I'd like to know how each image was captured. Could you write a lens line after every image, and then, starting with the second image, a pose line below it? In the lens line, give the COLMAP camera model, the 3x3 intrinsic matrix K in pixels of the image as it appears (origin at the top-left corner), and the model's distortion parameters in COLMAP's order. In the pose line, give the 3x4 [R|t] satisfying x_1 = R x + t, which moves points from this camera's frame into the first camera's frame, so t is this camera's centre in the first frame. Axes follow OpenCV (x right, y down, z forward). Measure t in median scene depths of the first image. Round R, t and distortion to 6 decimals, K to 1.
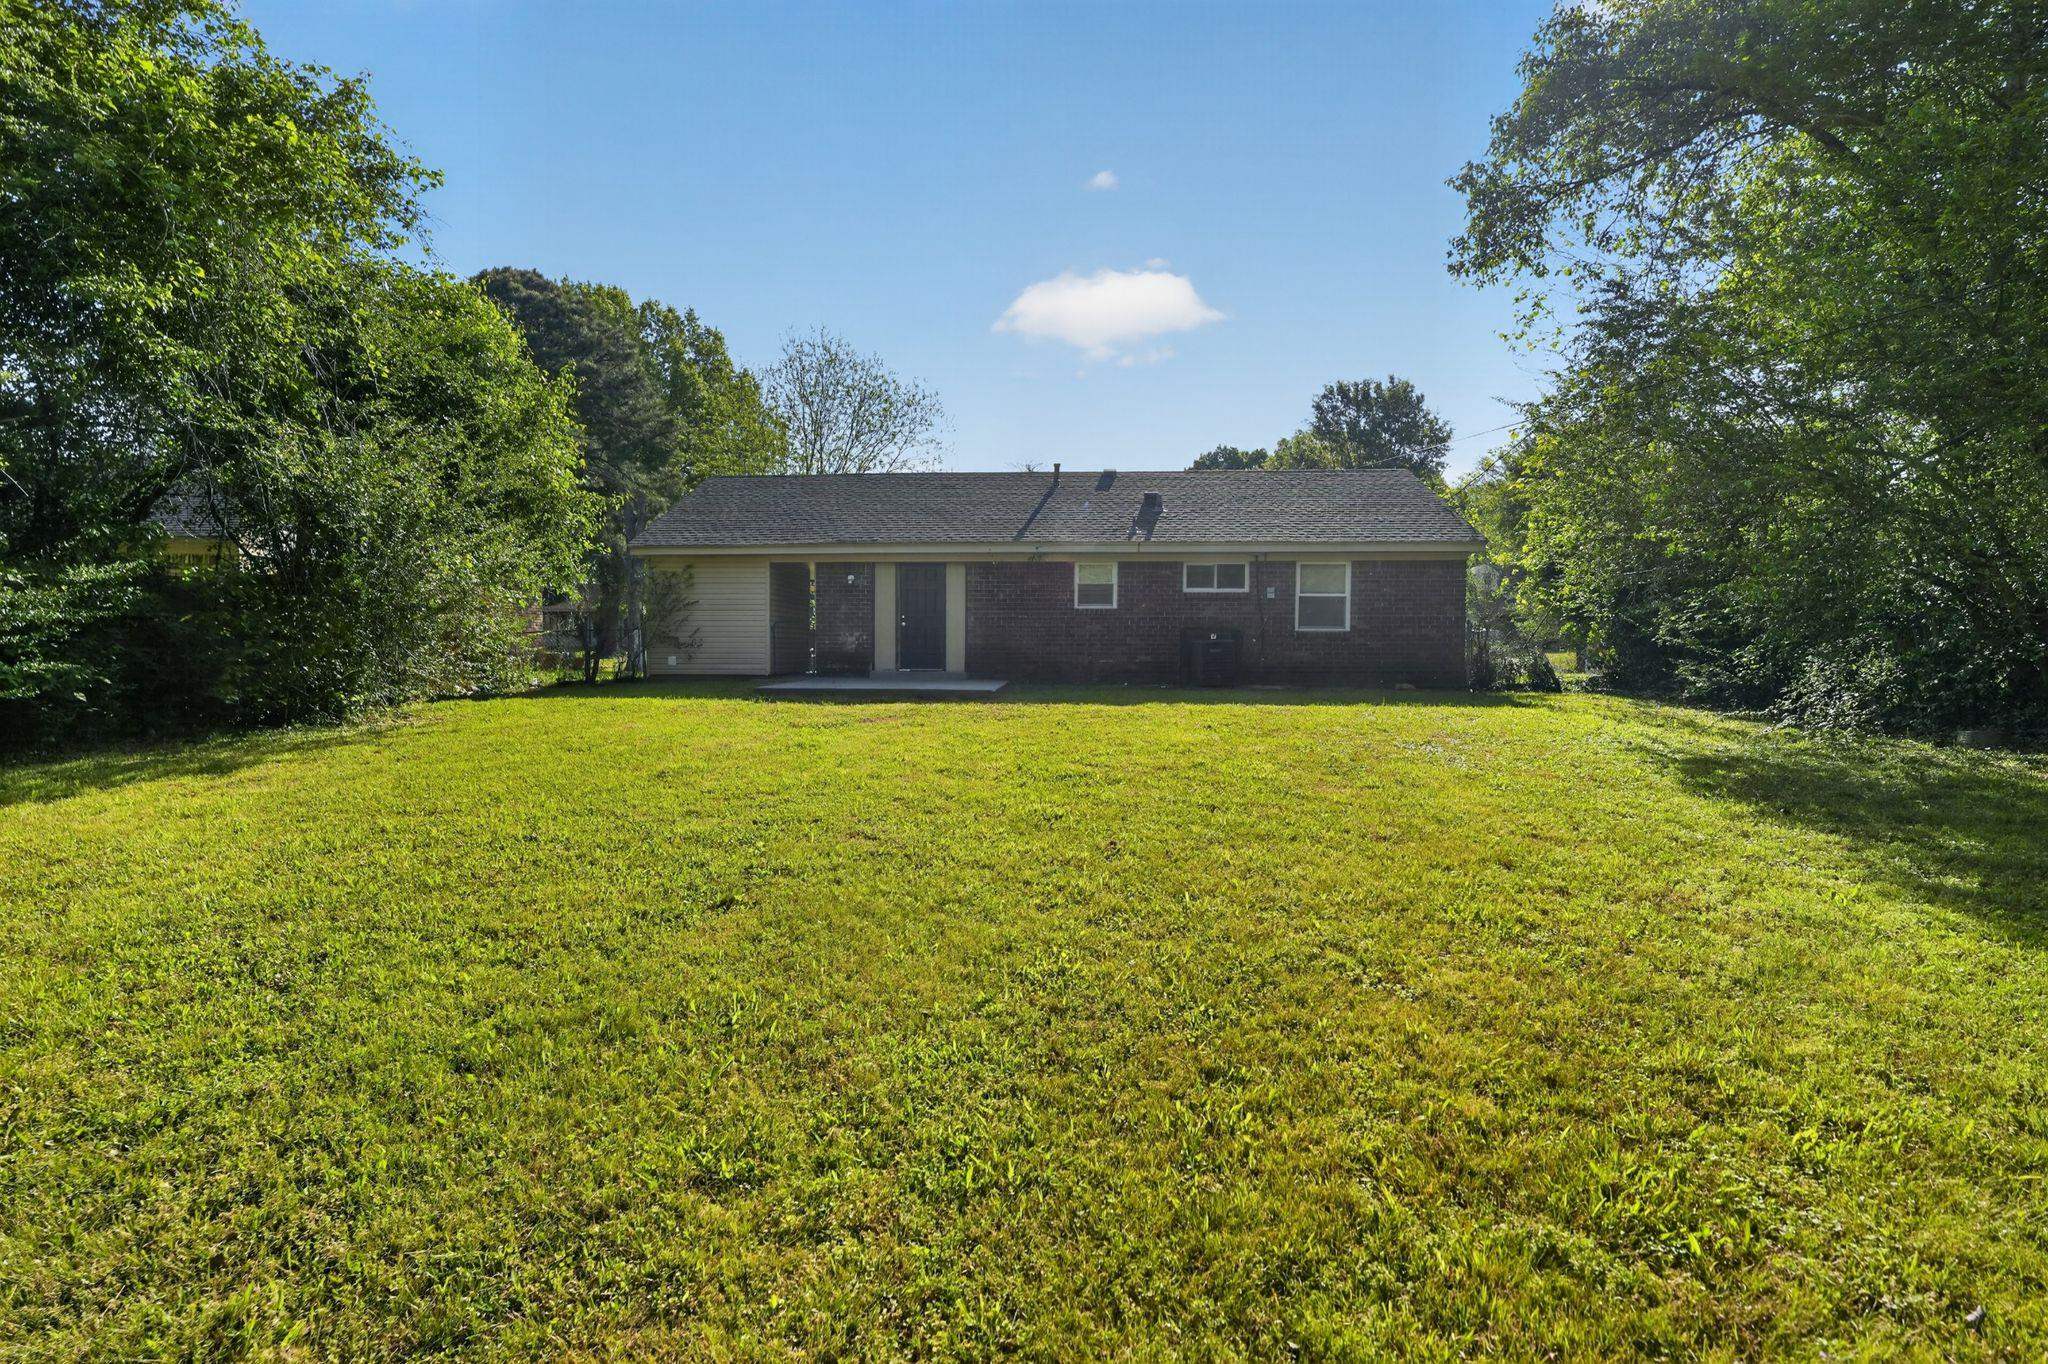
lens RADIAL K [[922.2, 0, 1017.7], [0, 922.2, 670.8], [0, 0, 1]] dist [-0.009845, 0.000018]
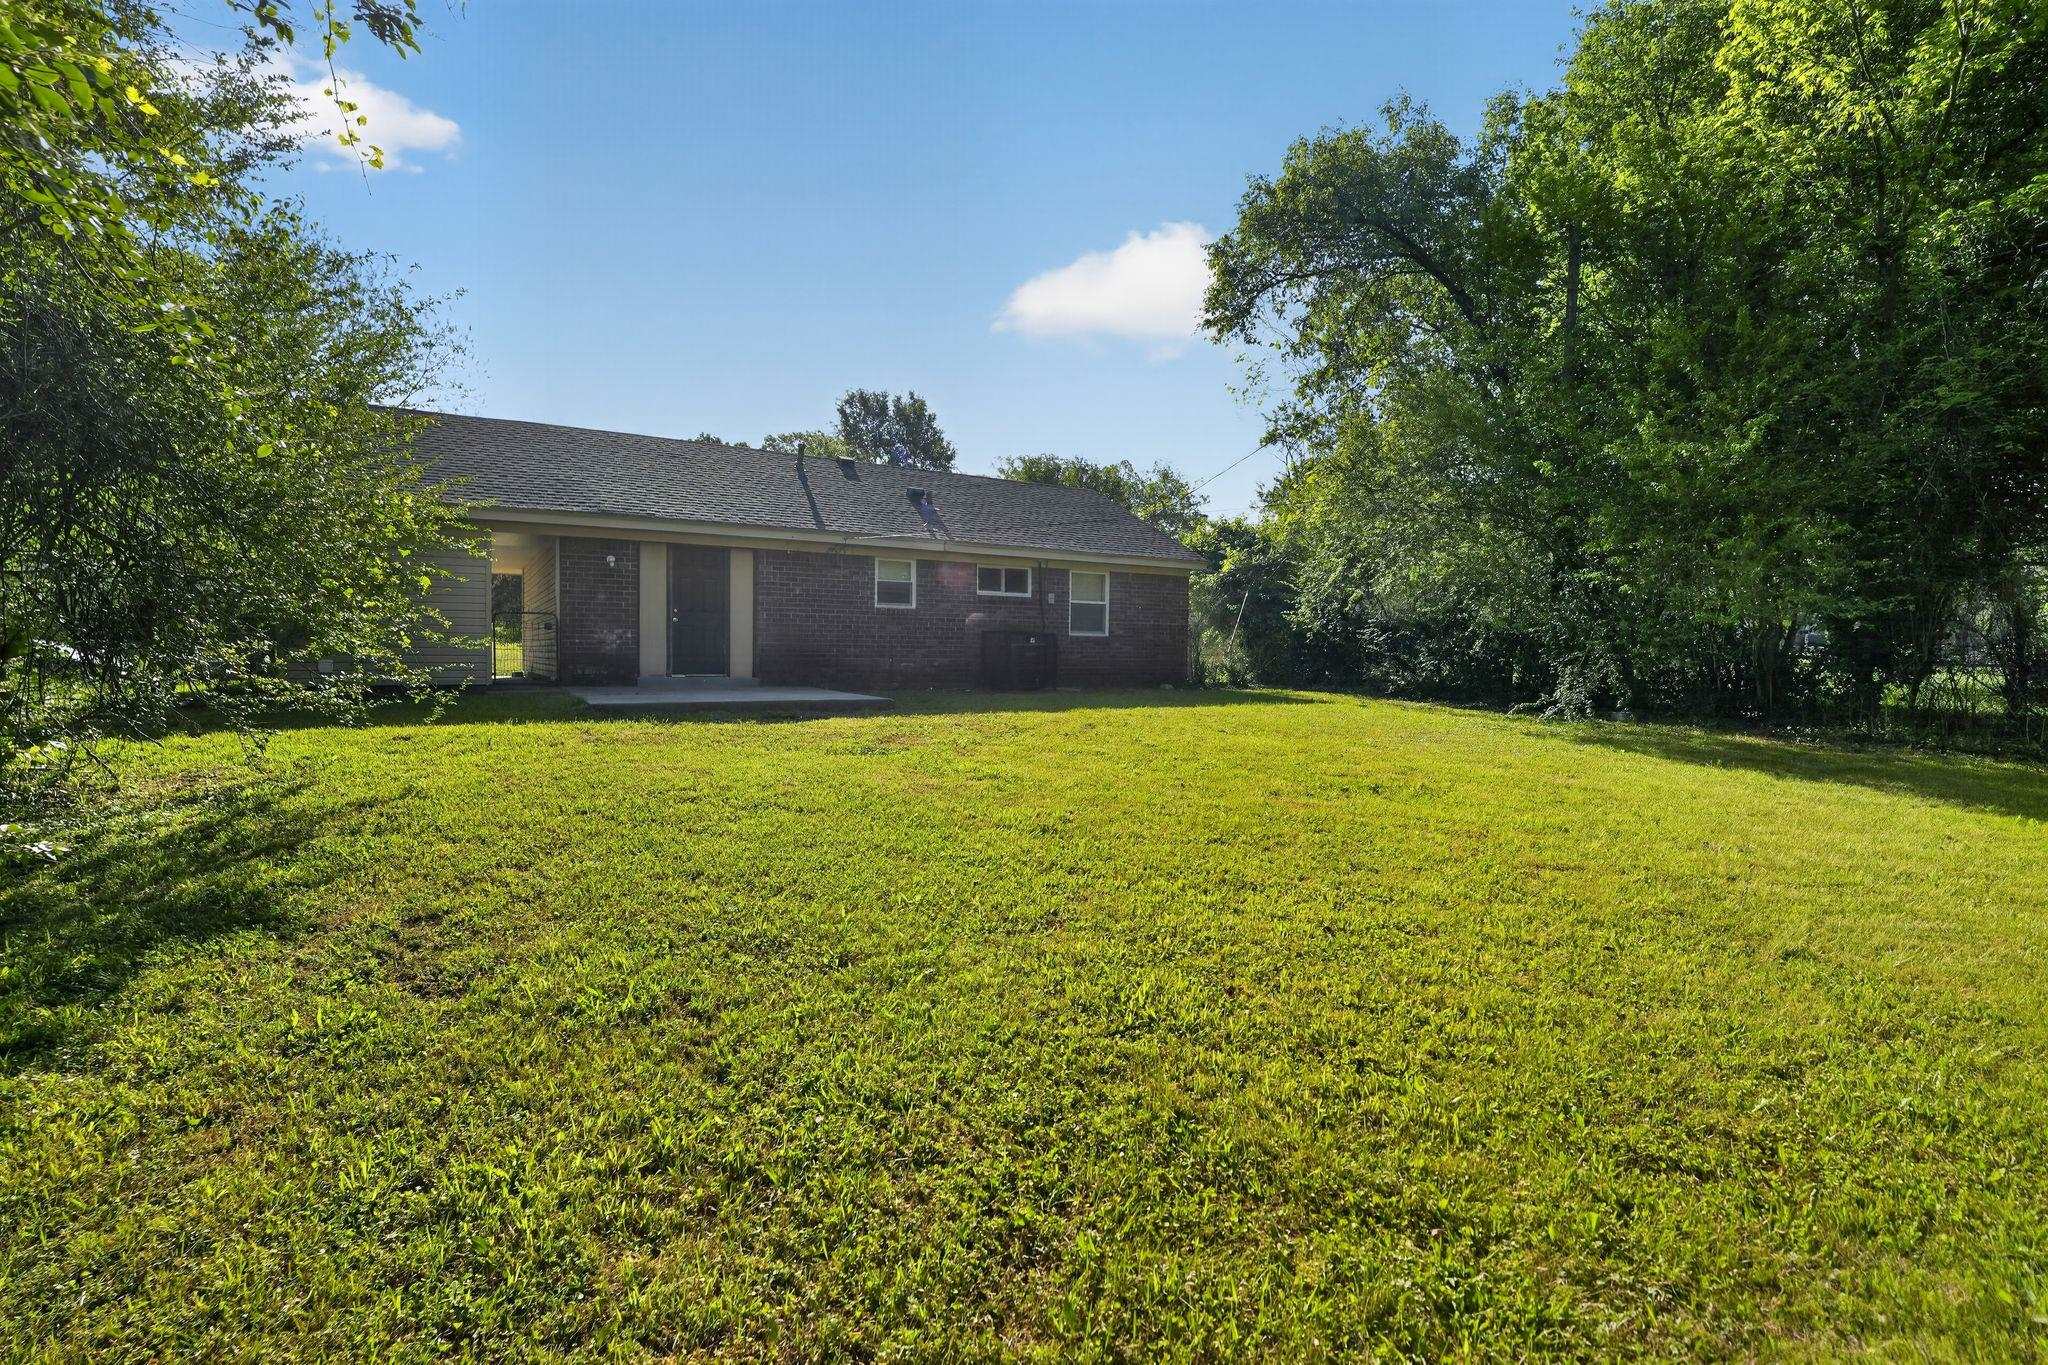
lens RADIAL K [[922.2, 0, 1020.3], [0, 922.2, 685.9], [0, 0, 1]] dist [-0.009845, 0.000018]
pose [[0.818196, -0.016356, 0.574706, -0.345400], [0.005779, 0.999779, 0.020225, -0.007387], [-0.574910, -0.013227, 0.818110, 0.164029]]
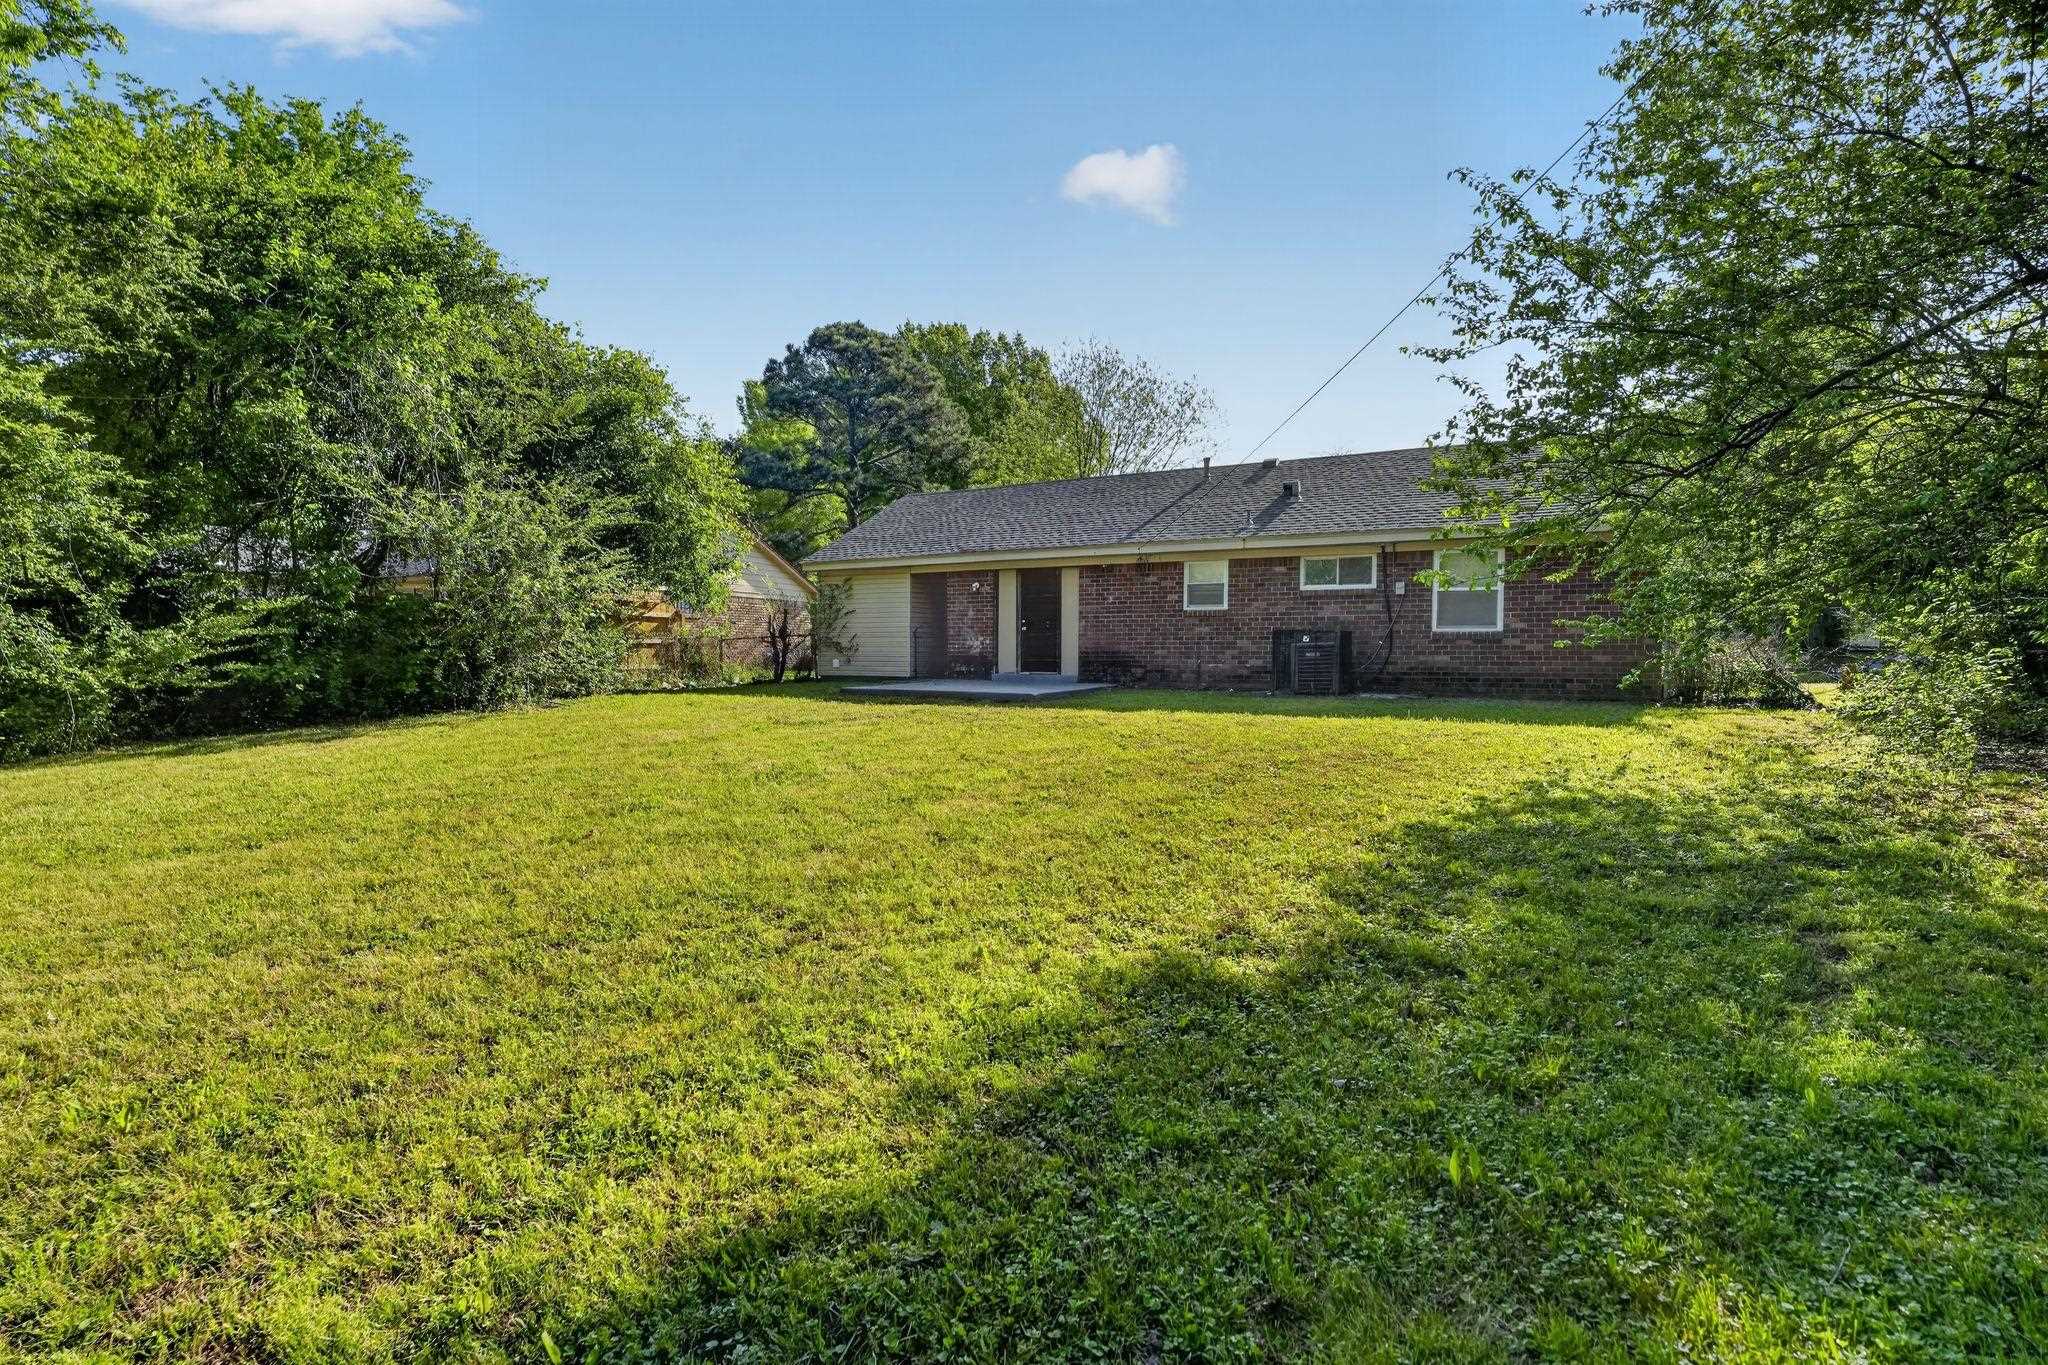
lens RADIAL K [[922.2, 0, 1028.0], [0, 922.2, 674.2], [0, 0, 1]] dist [-0.009845, 0.000018]
pose [[0.917751, 0.008364, -0.397069, 0.291939], [-0.007102, 0.999964, 0.004650, -0.004245], [0.397094, -0.001448, 0.917777, 0.057291]]
